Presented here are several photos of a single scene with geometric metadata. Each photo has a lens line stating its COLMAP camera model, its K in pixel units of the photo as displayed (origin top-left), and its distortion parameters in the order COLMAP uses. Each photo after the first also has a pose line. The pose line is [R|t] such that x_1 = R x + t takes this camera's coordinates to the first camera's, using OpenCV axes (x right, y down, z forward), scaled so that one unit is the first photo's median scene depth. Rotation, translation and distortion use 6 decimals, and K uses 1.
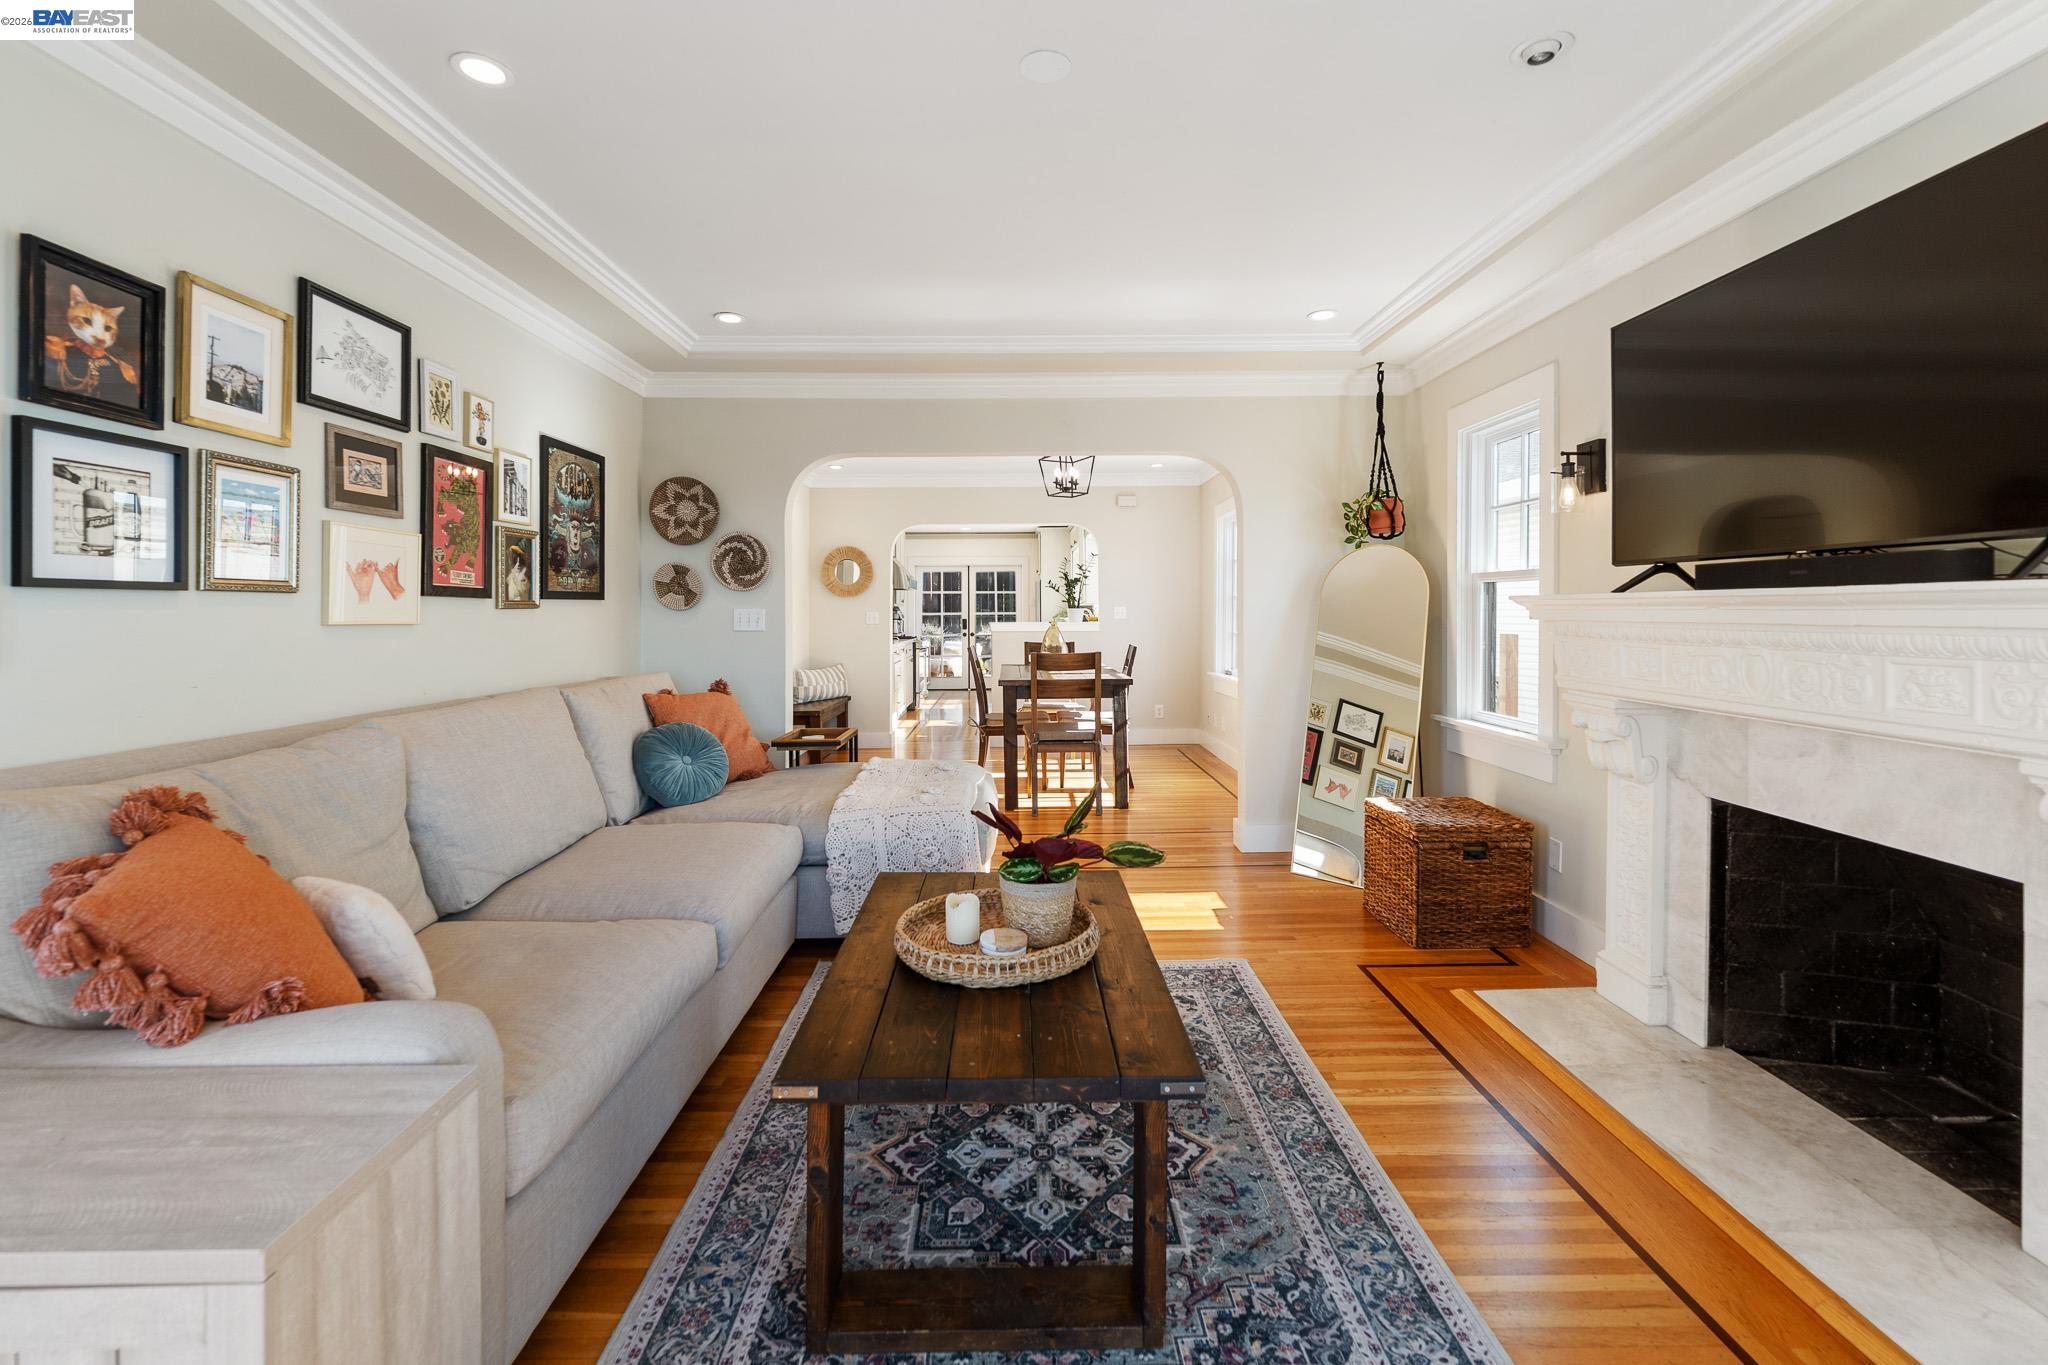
lens RADIAL K [[850.6, 0, 1025.1], [0, 850.6, 625.7], [0, 0, 1]] dist [0.000415, -0.000429]
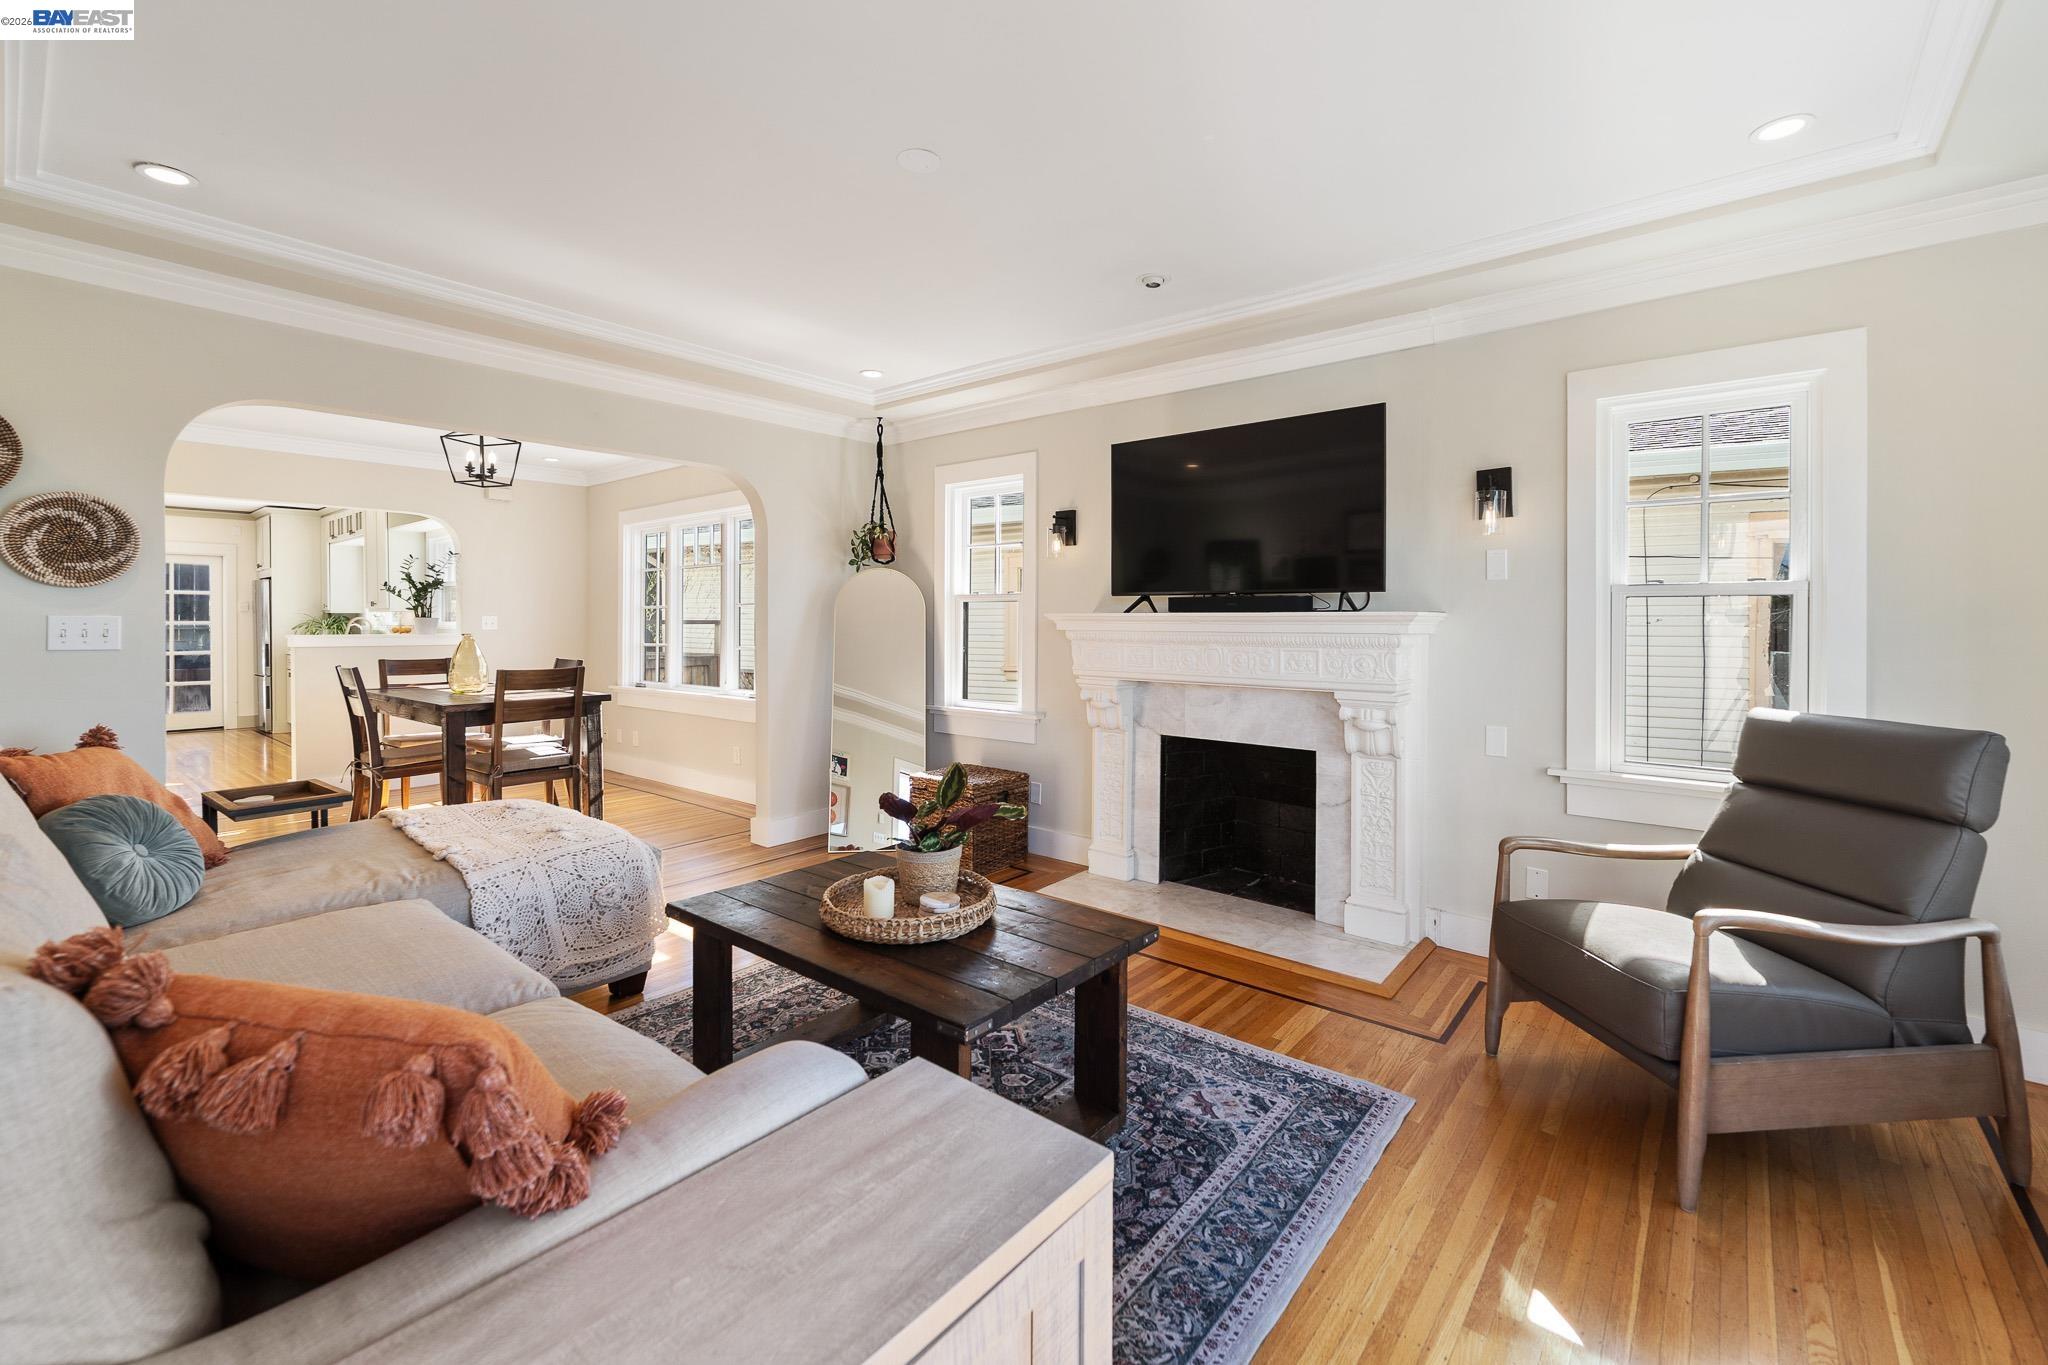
lens RADIAL K [[848.6, 0, 1025.8], [0, 848.6, 636.8], [0, 0, 1]] dist [-0.000144, -0.000627]
pose [[0.650645, -0.008032, 0.759340, -0.481534], [0.008086, 0.999961, 0.003649, -0.000833], [-0.759339, 0.003766, 0.650684, 0.077812]]
